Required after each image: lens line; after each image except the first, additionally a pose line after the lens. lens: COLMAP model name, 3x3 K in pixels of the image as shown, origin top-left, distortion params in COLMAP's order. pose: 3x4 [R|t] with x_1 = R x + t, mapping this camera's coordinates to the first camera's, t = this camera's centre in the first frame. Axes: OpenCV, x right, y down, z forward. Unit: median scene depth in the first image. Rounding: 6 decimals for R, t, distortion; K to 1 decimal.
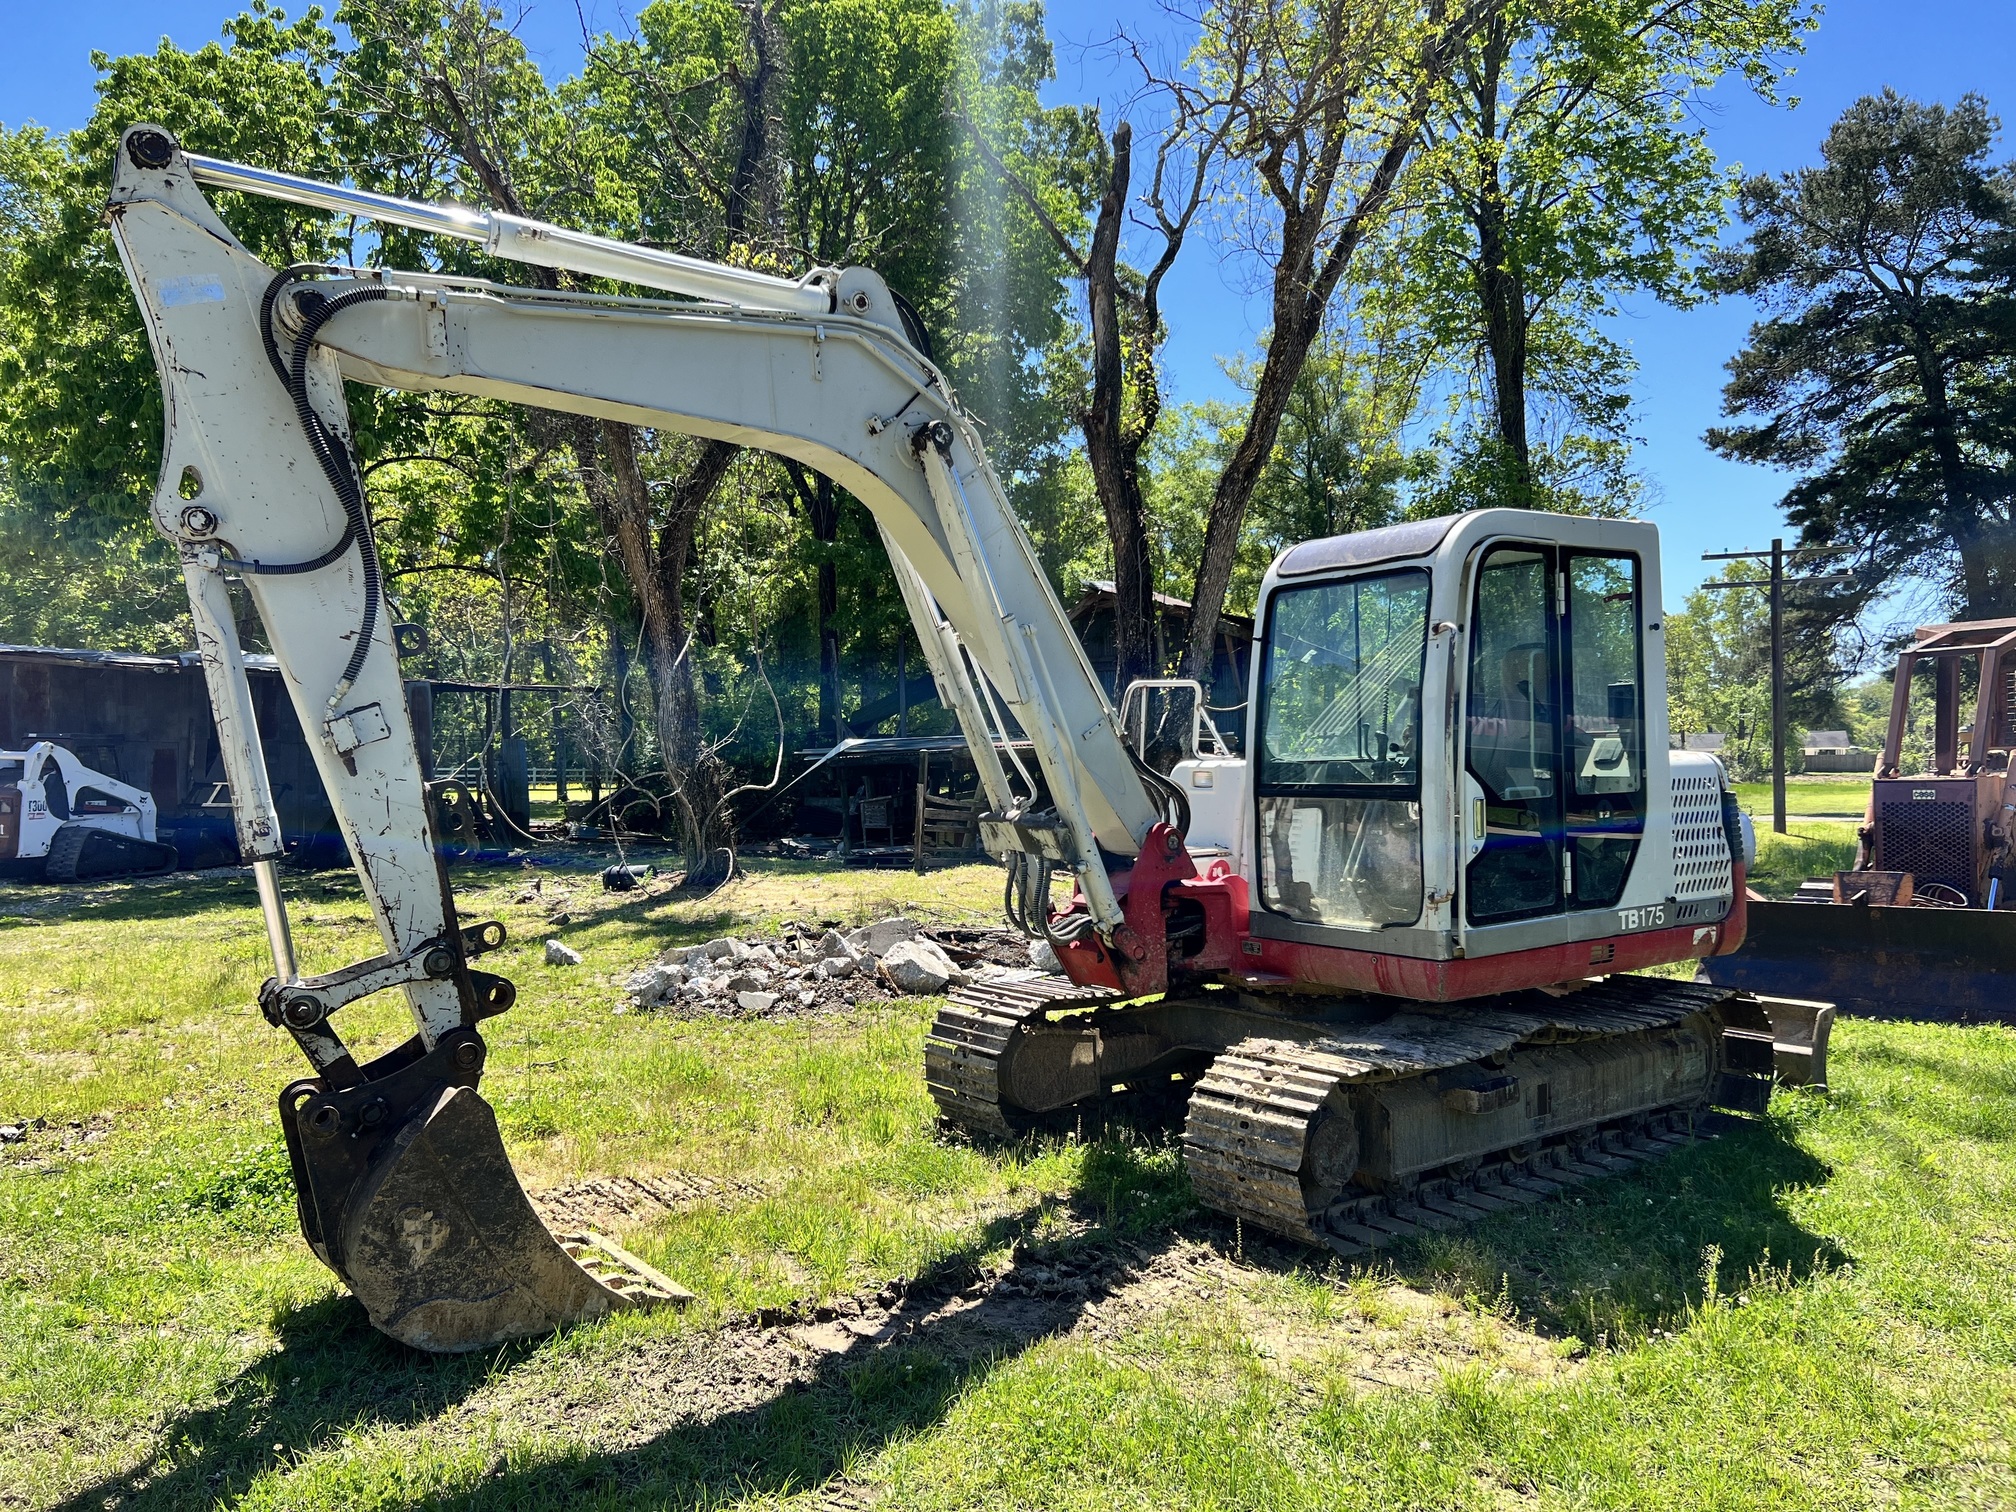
lens RADIAL K [[1523.0, 0, 1027.1], [0, 1523.0, 755.5], [0, 0, 1]] dist [0.064363, -0.075058]
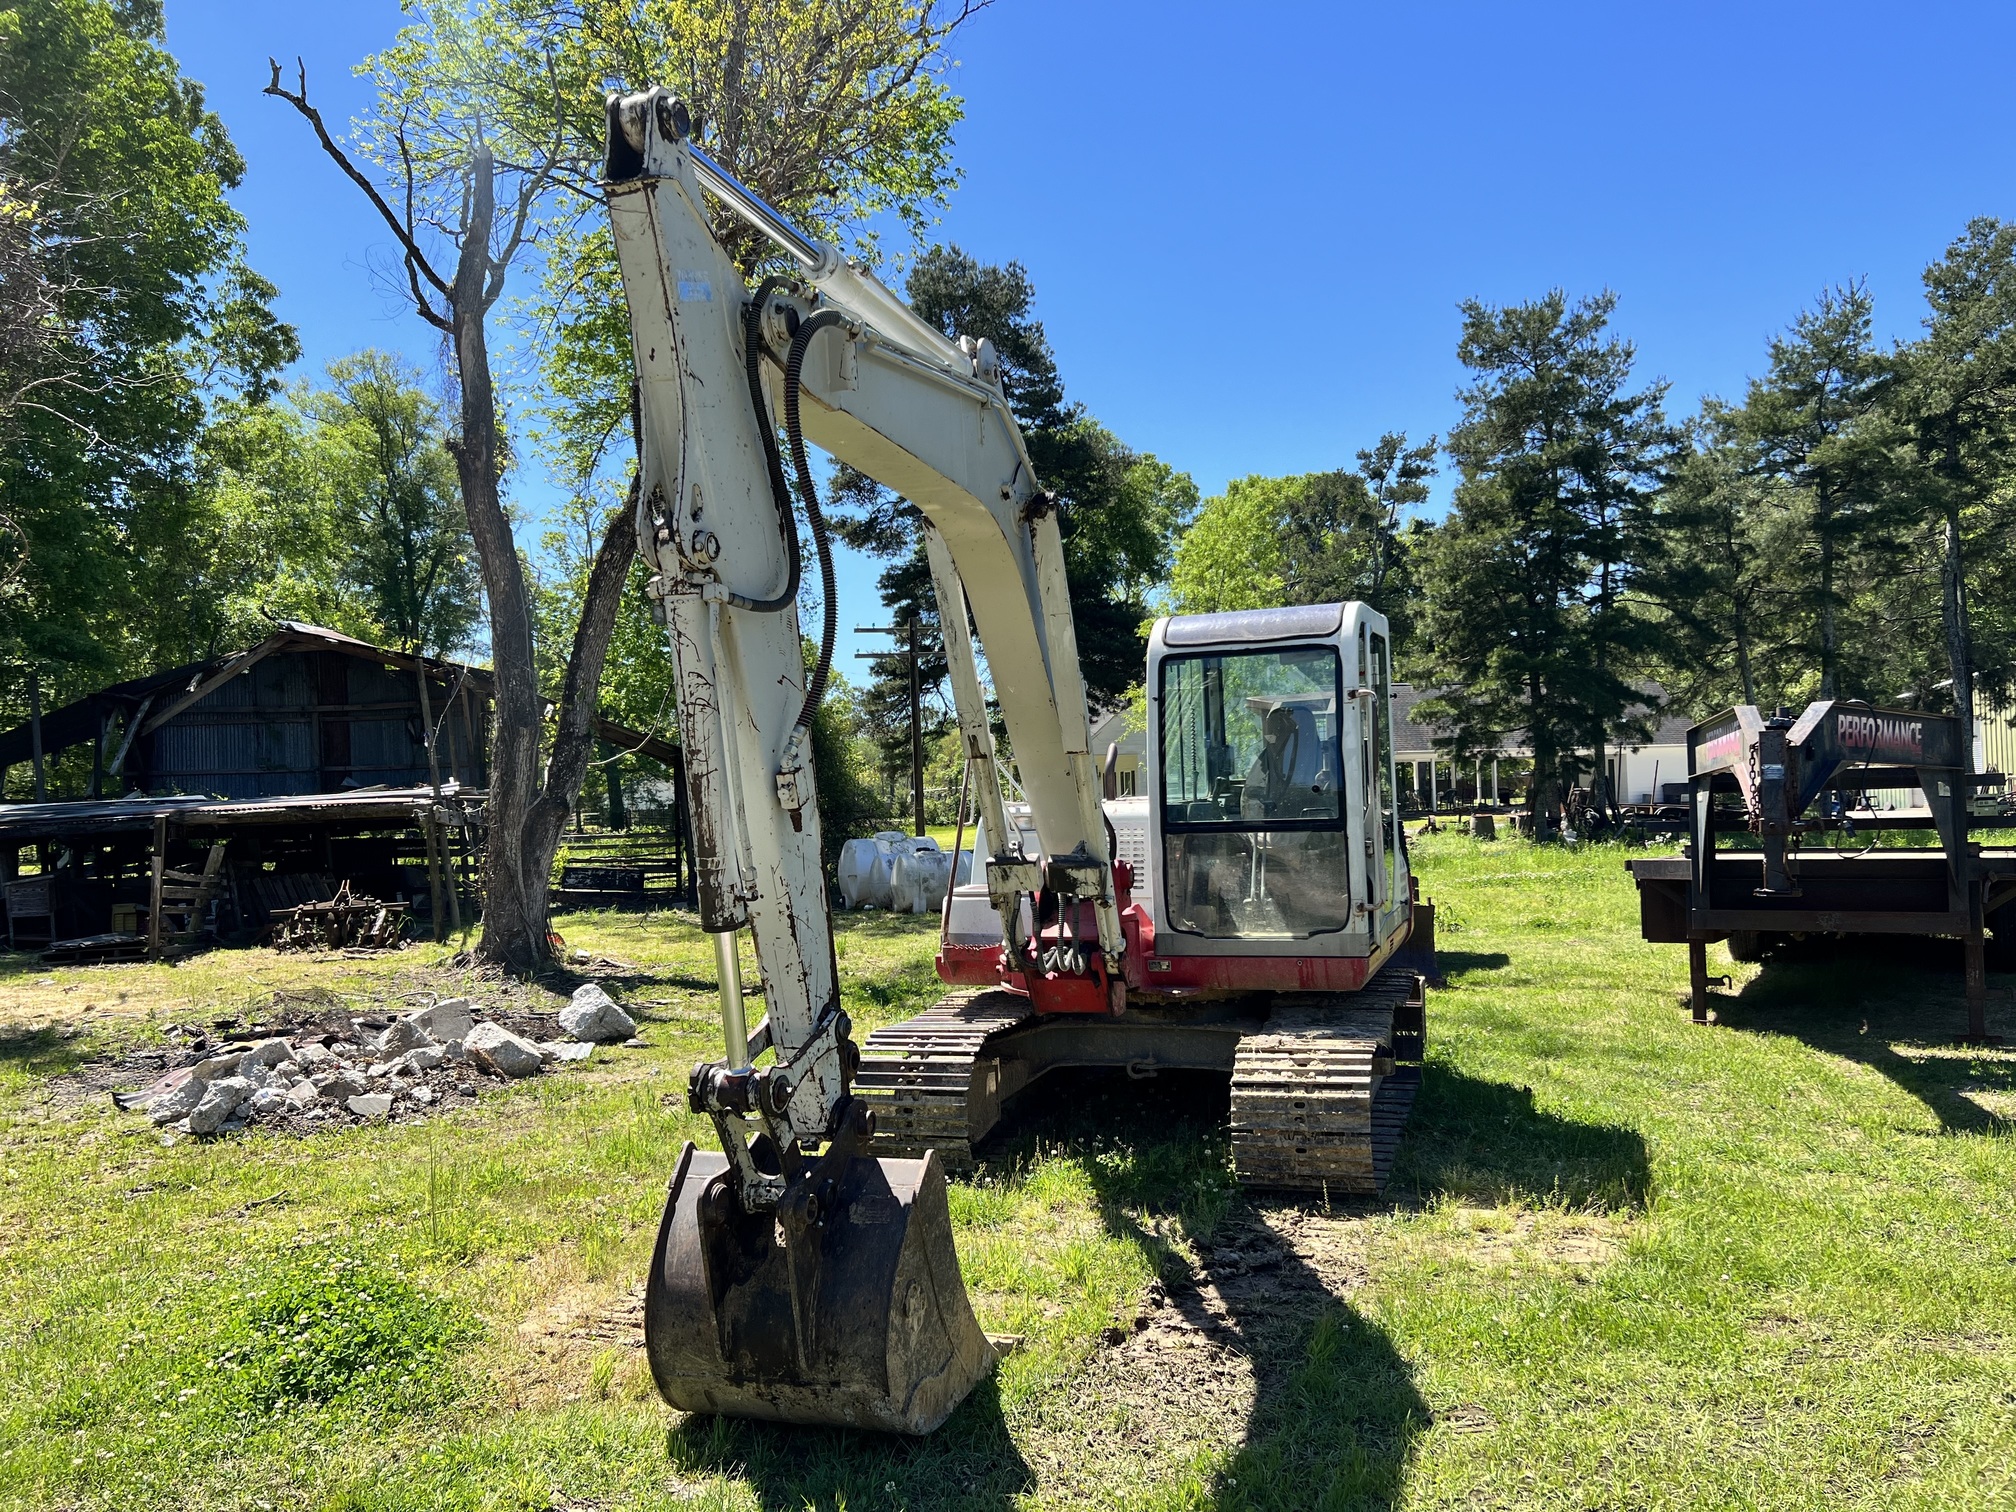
lens RADIAL K [[1523.0, 0, 1026.0], [0, 1523.0, 770.6], [0, 0, 1]] dist [0.064363, -0.075058]
pose [[0.805658, -0.007688, 0.592331, -0.626458], [0.024105, 0.999513, -0.019813, -0.001291], [-0.591890, 0.030241, 0.805451, 0.131310]]
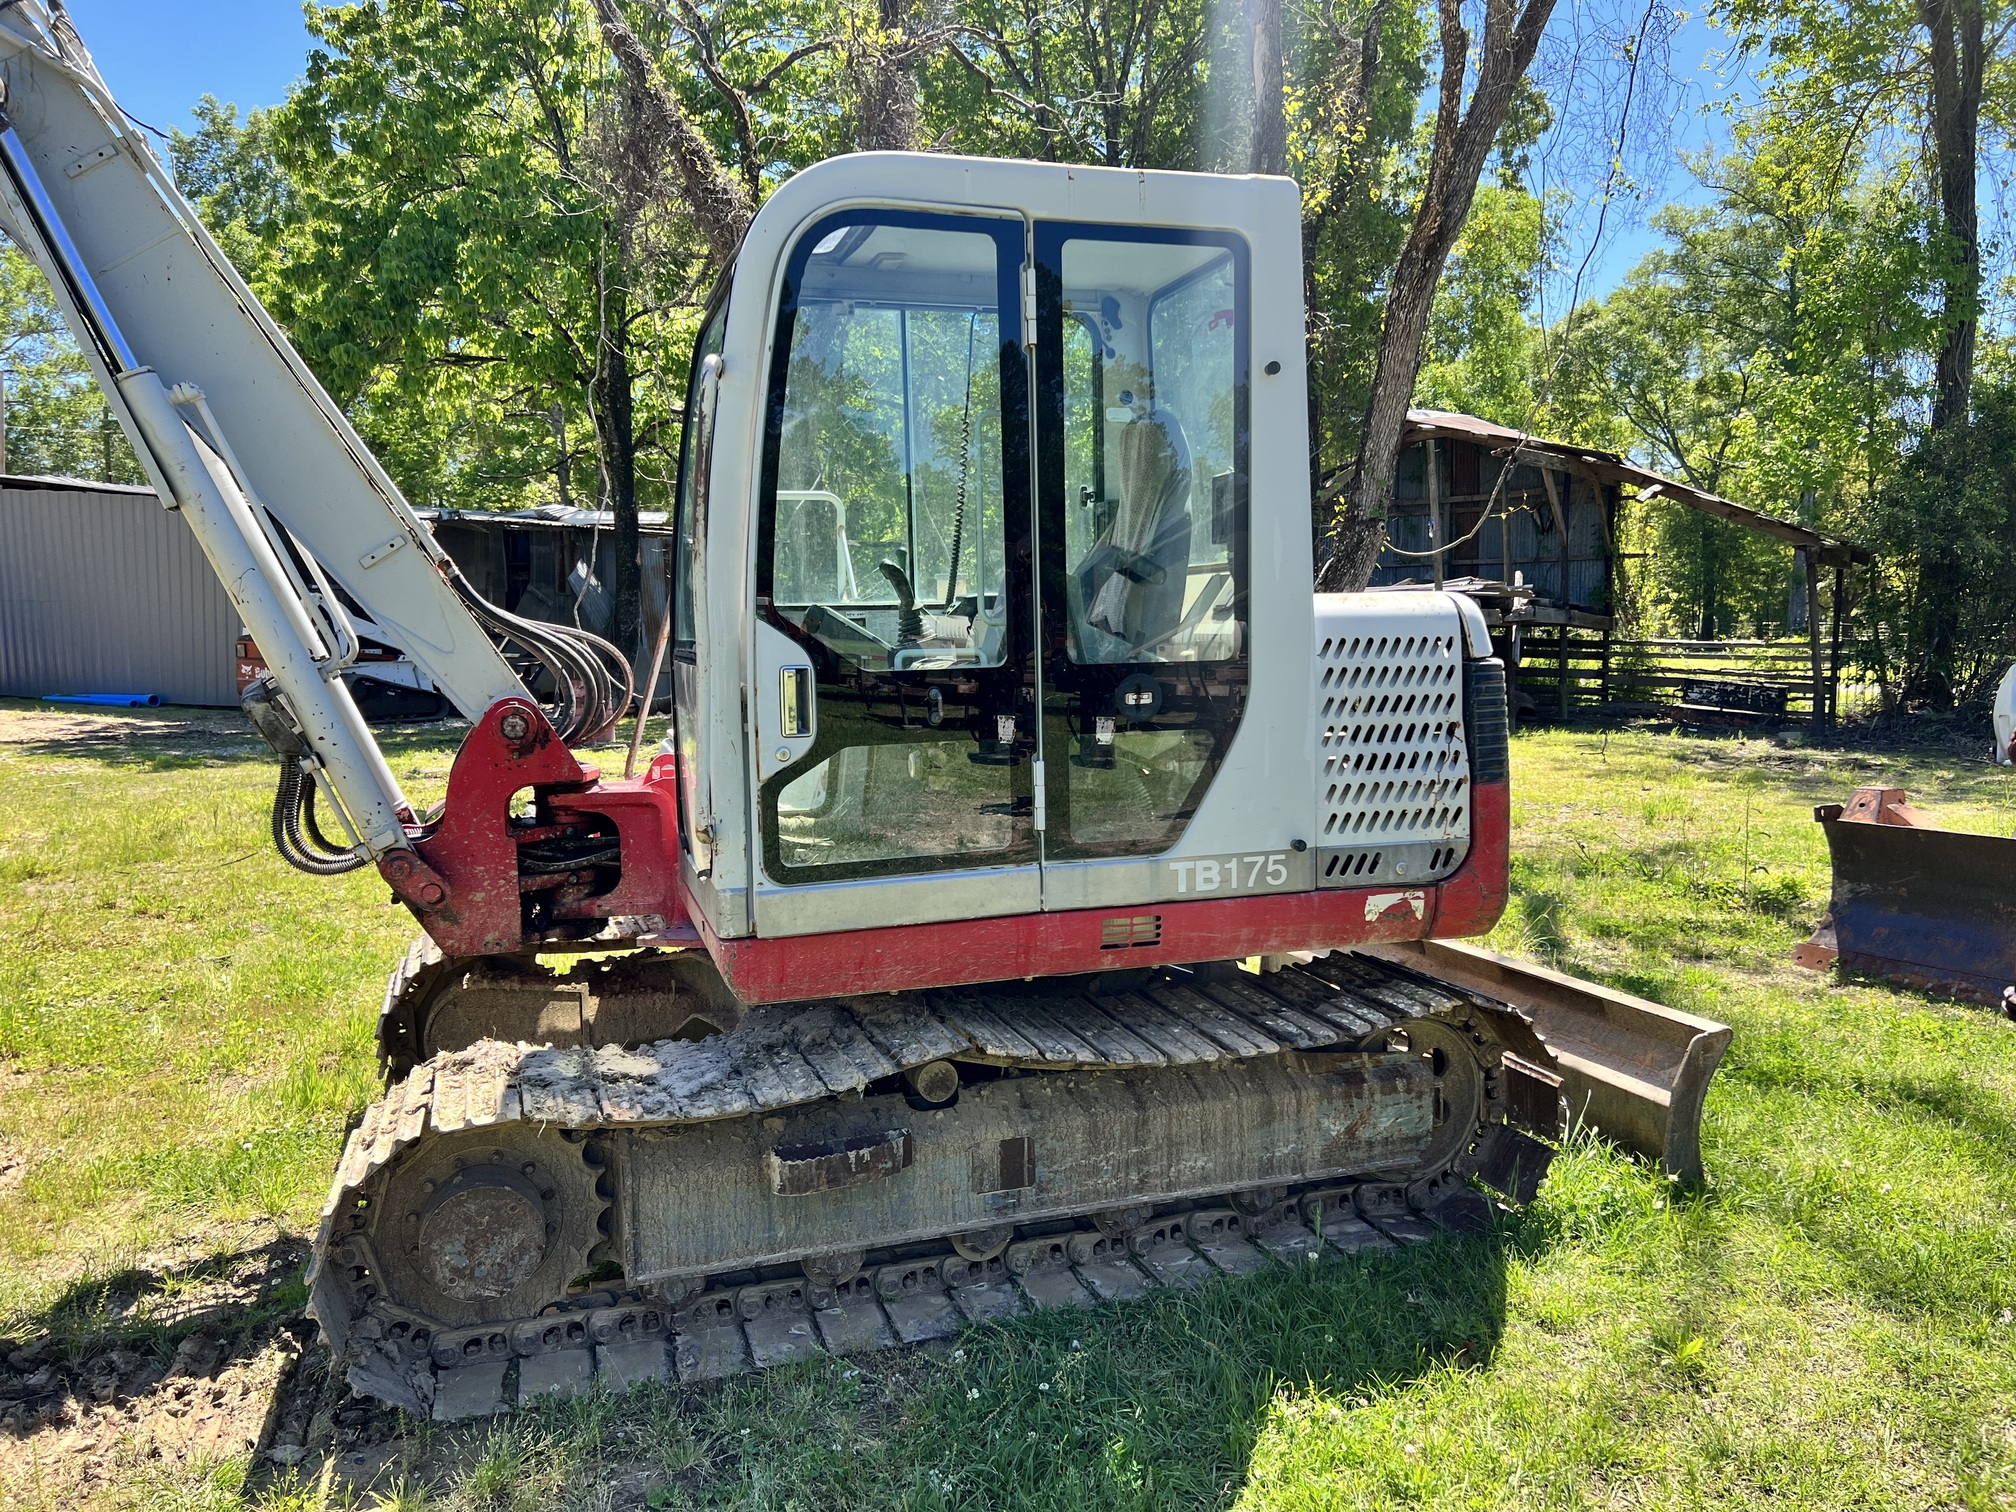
lens RADIAL K [[1523.0, 0, 1015.4], [0, 1523.0, 764.3], [0, 0, 1]] dist [0.064363, -0.075058]
pose [[0.954590, 0.030973, -0.296307, 0.497934], [-0.002383, 0.995343, 0.096365, 0.007713], [0.297912, -0.091283, 0.950219, 0.428097]]
